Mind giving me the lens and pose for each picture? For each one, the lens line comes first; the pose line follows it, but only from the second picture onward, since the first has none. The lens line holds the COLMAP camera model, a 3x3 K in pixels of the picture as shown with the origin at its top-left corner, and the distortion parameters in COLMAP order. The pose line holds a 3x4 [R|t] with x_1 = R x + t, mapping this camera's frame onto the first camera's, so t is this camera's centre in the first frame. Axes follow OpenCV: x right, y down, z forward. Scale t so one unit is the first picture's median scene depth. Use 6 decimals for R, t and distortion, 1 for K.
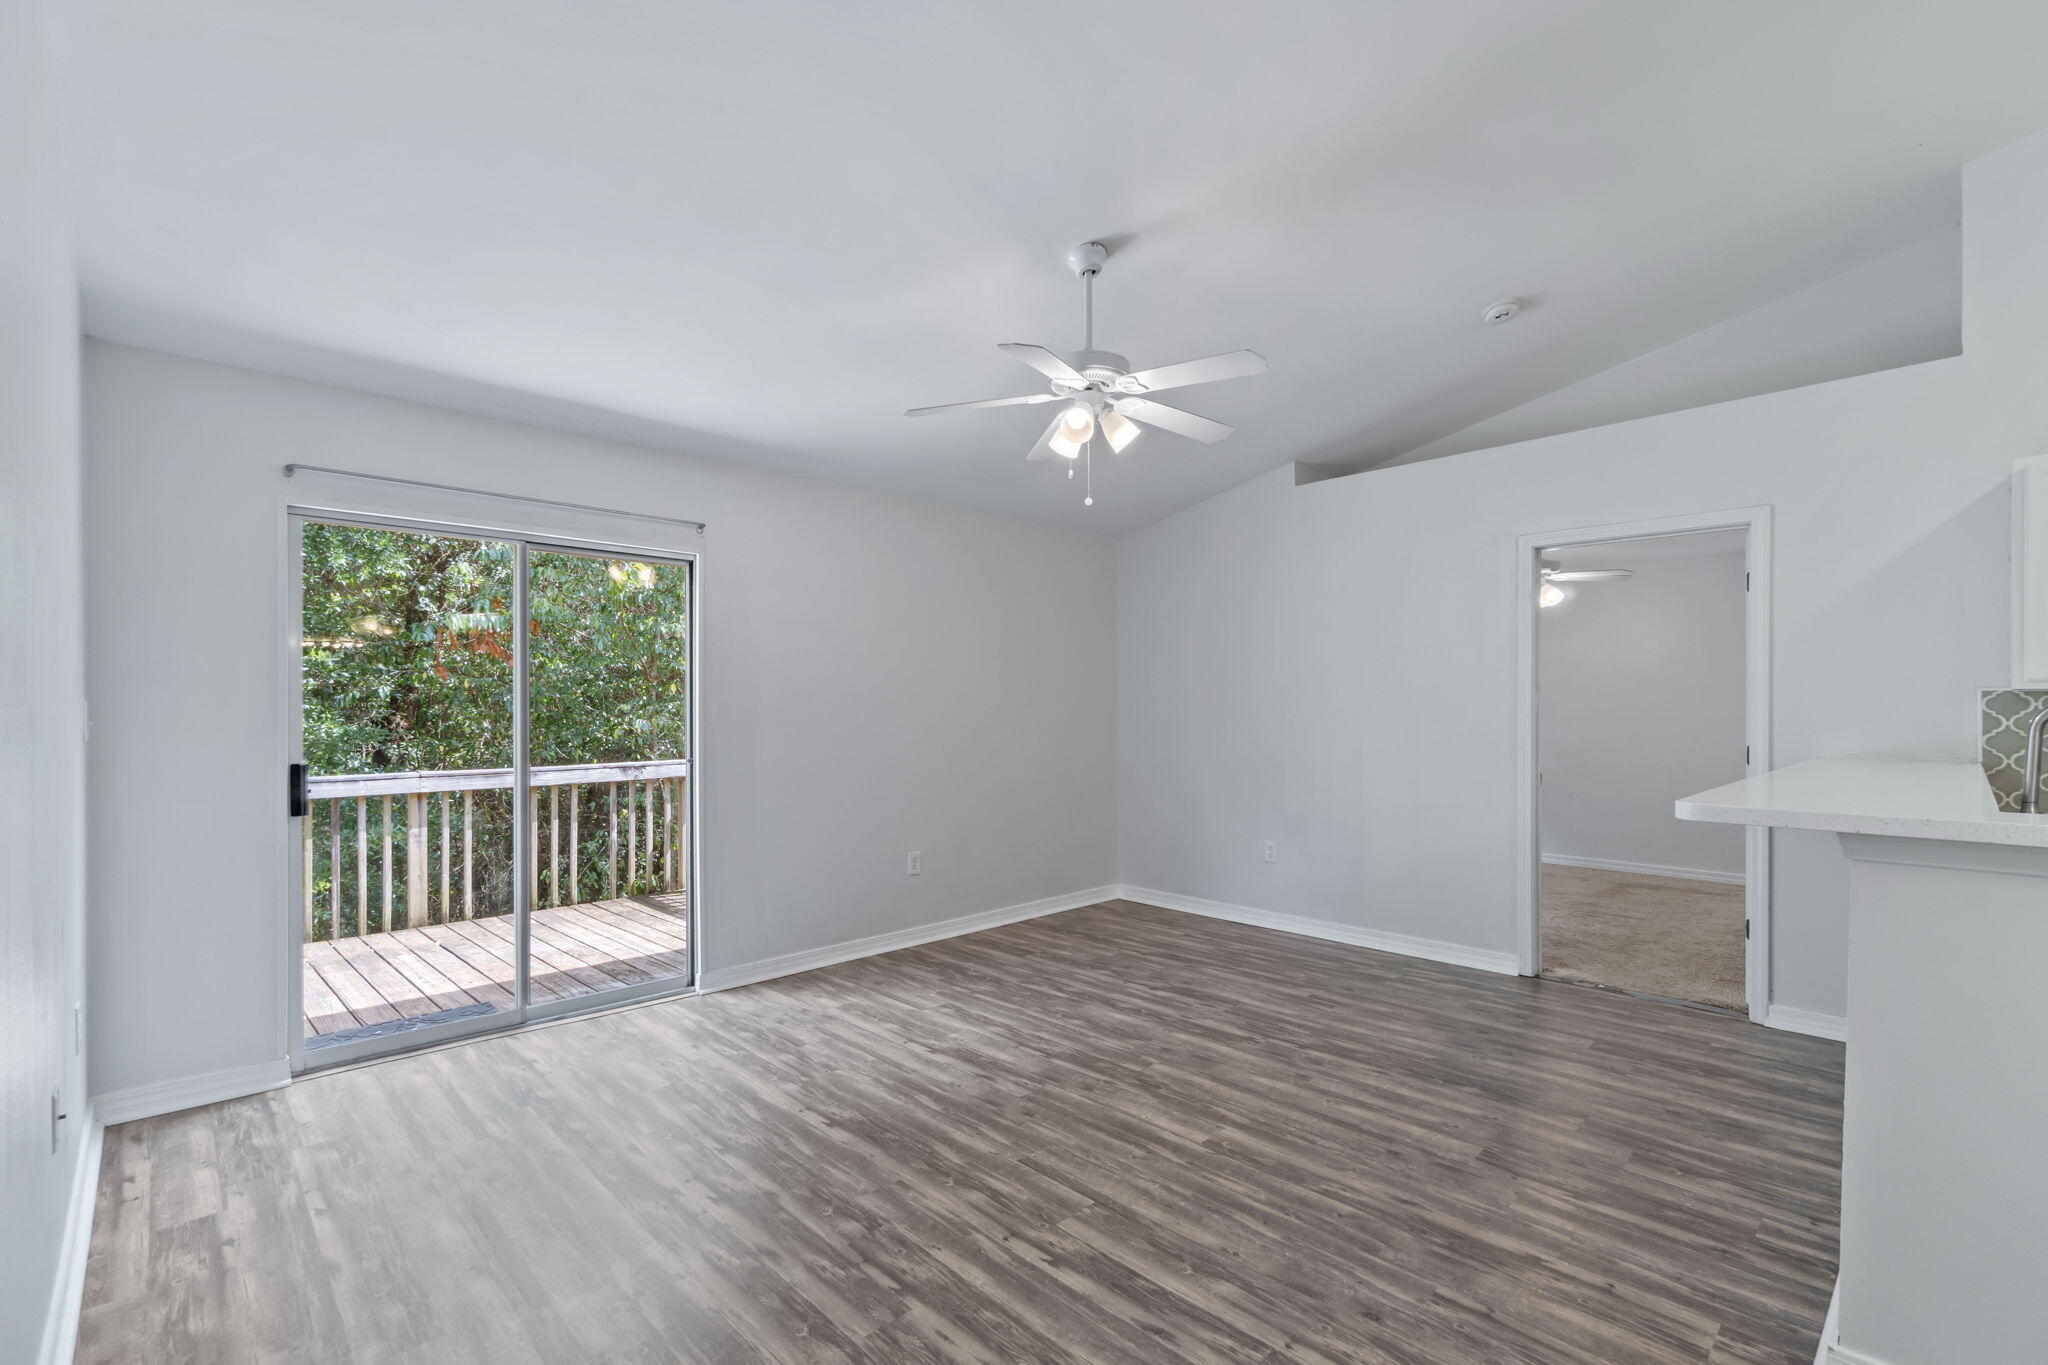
lens RADIAL K [[908.4, 0, 1021.2], [0, 908.4, 703.0], [0, 0, 1]] dist [0.001888, 0.000463]
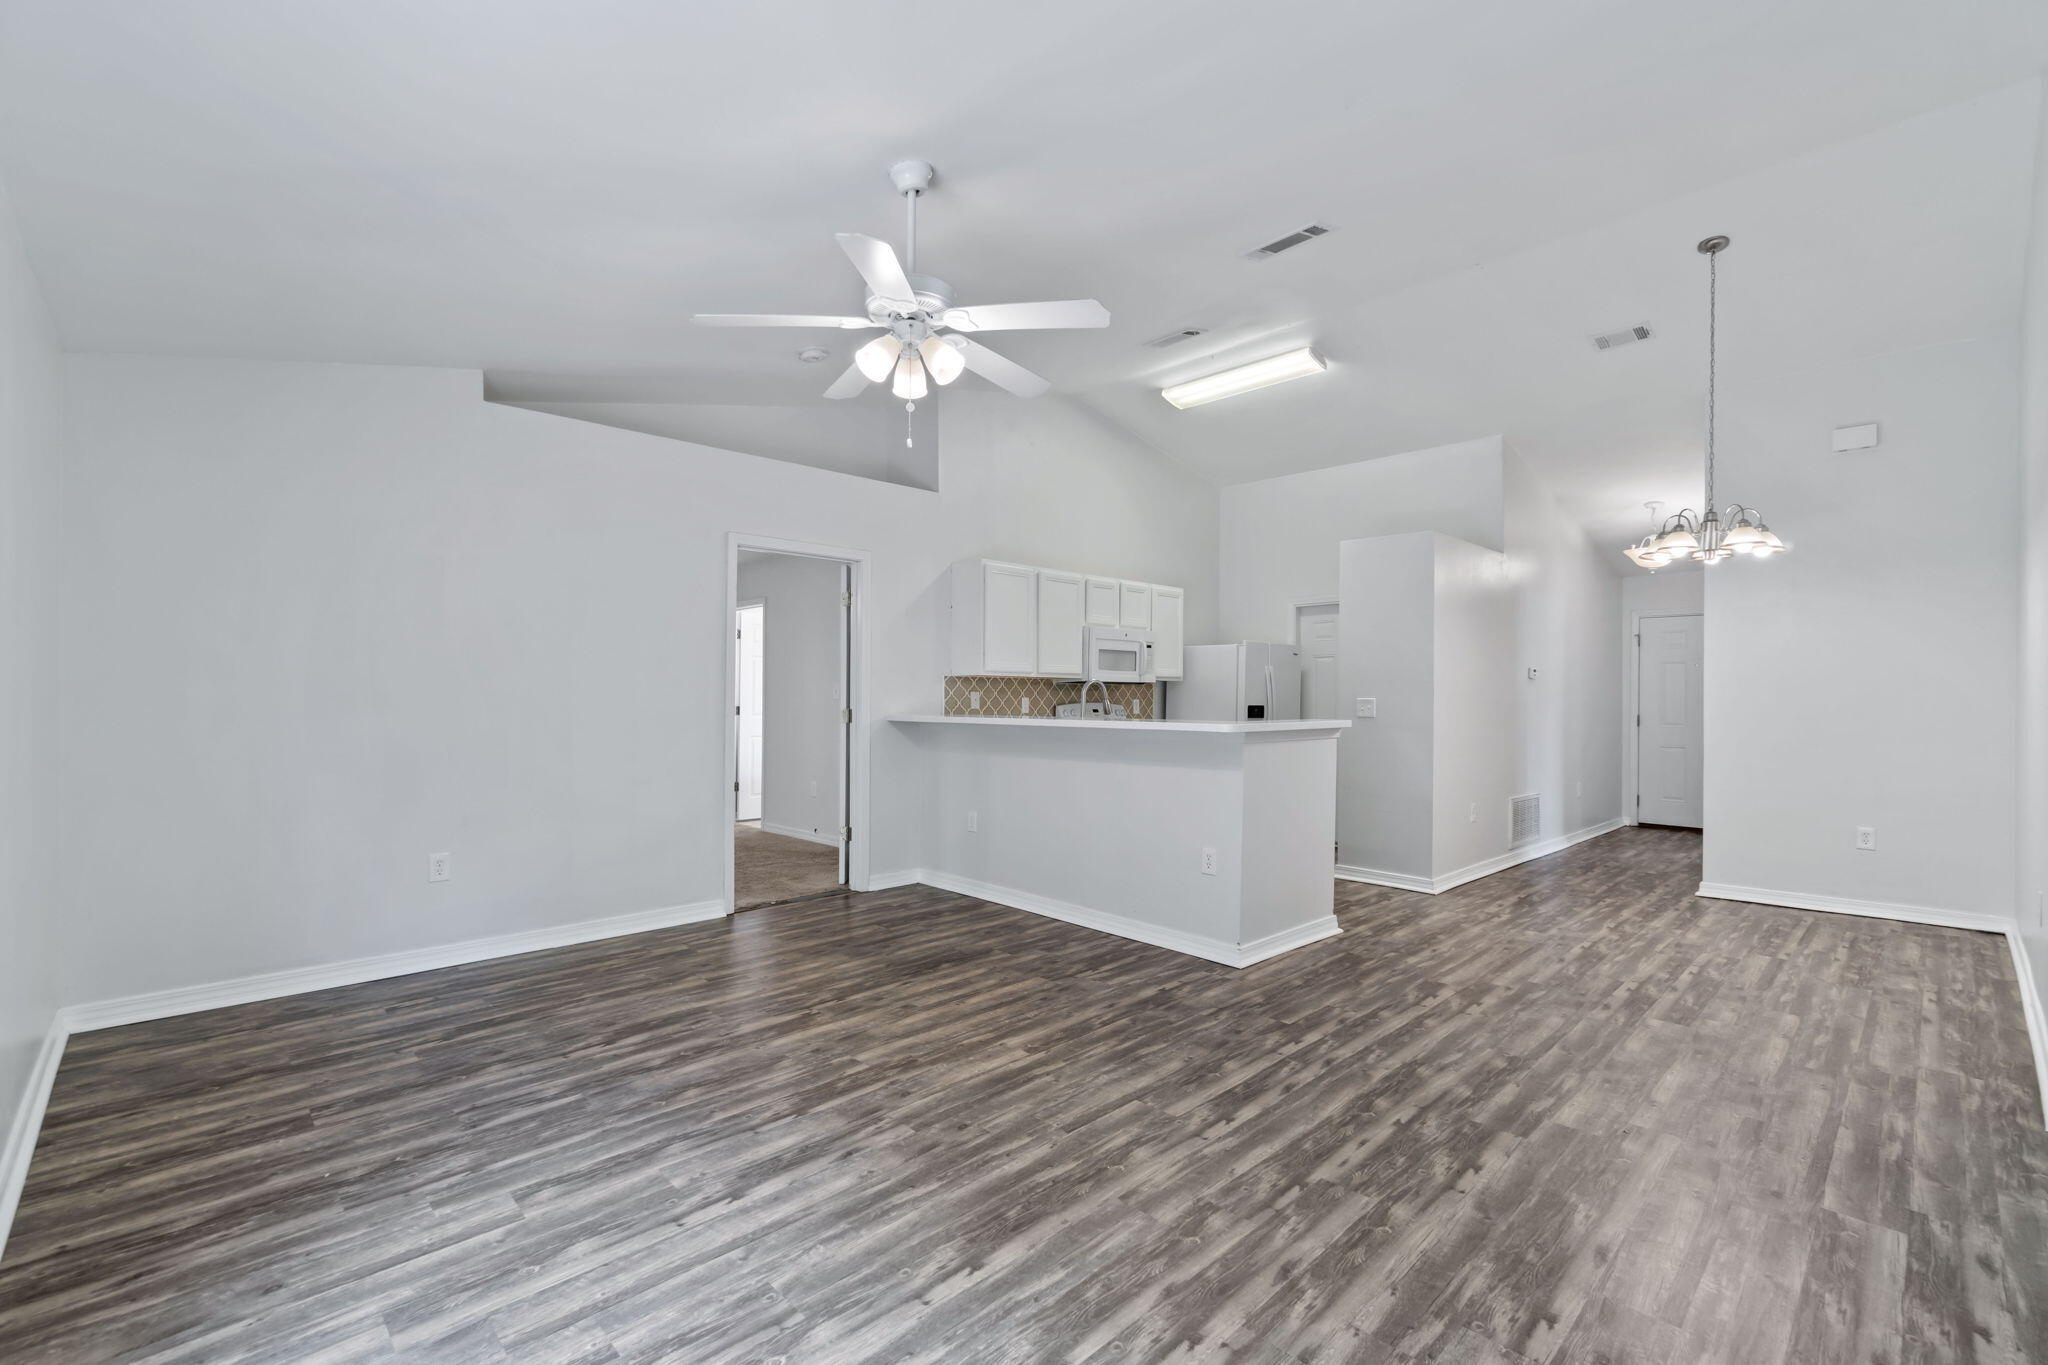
lens RADIAL K [[892.2, 0, 1020.6], [0, 892.2, 689.8], [0, 0, 1]] dist [-0.002360, 0.000460]
pose [[-0.000985, 0.006699, 0.999977, -0.770559], [-0.008548, 0.999941, -0.006707, 0.026462], [-0.999963, -0.008554, -0.000928, 0.840853]]
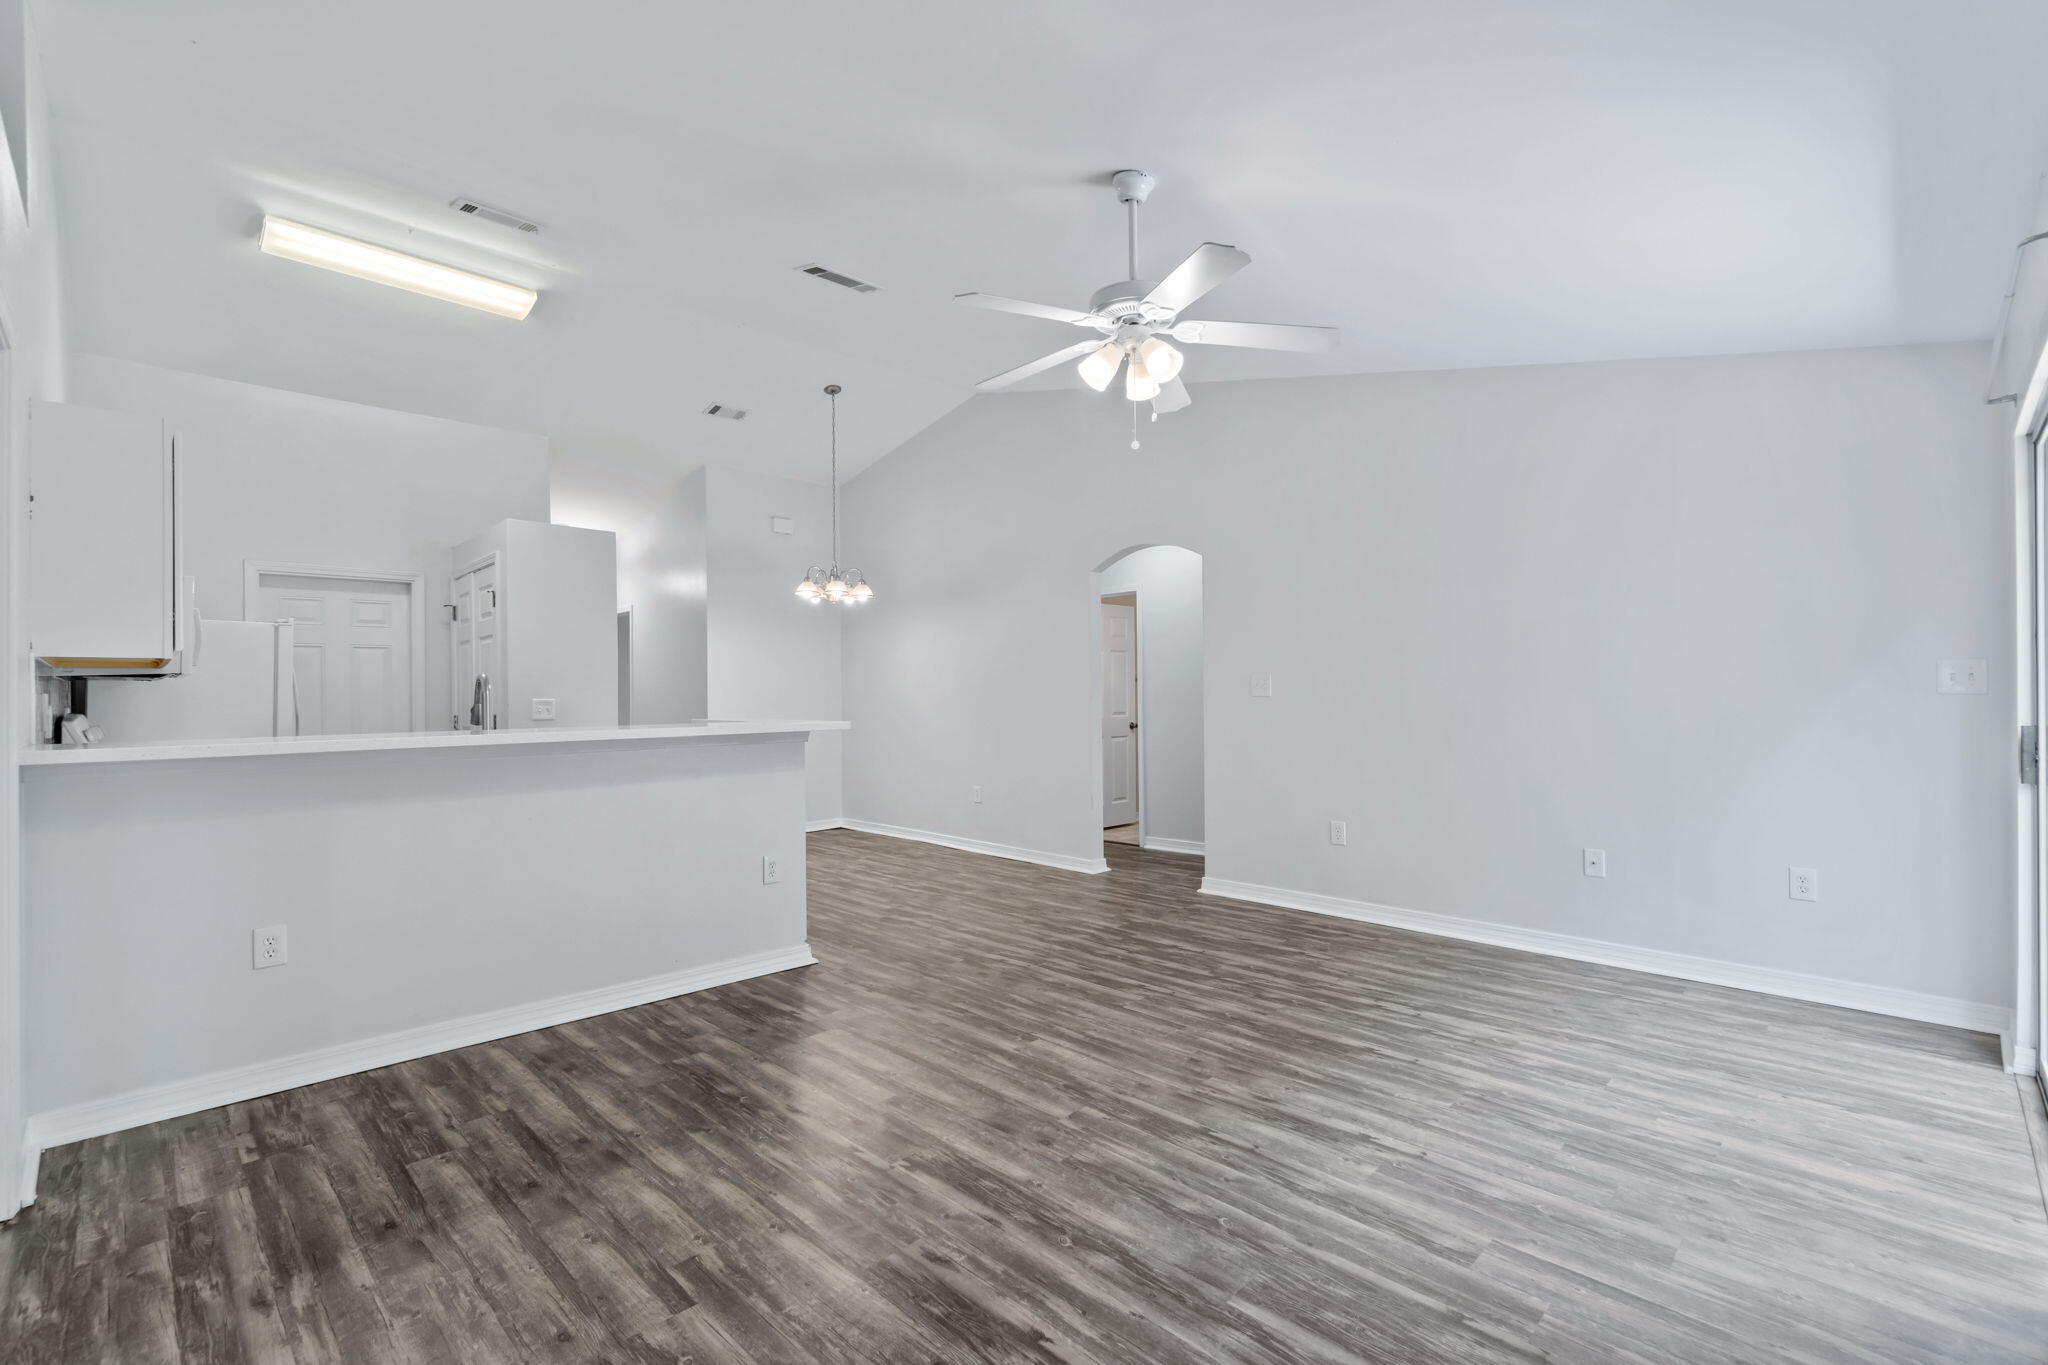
lens RADIAL K [[892.2, 0, 1020.6], [0, 892.2, 689.8], [0, 0, 1]] dist [-0.002360, 0.000460]
pose [[-0.999699, 0.007419, -0.023391, 0.202911], [0.007662, 0.999918, -0.010301, 0.032638], [0.023313, -0.010477, -0.999673, 1.794674]]
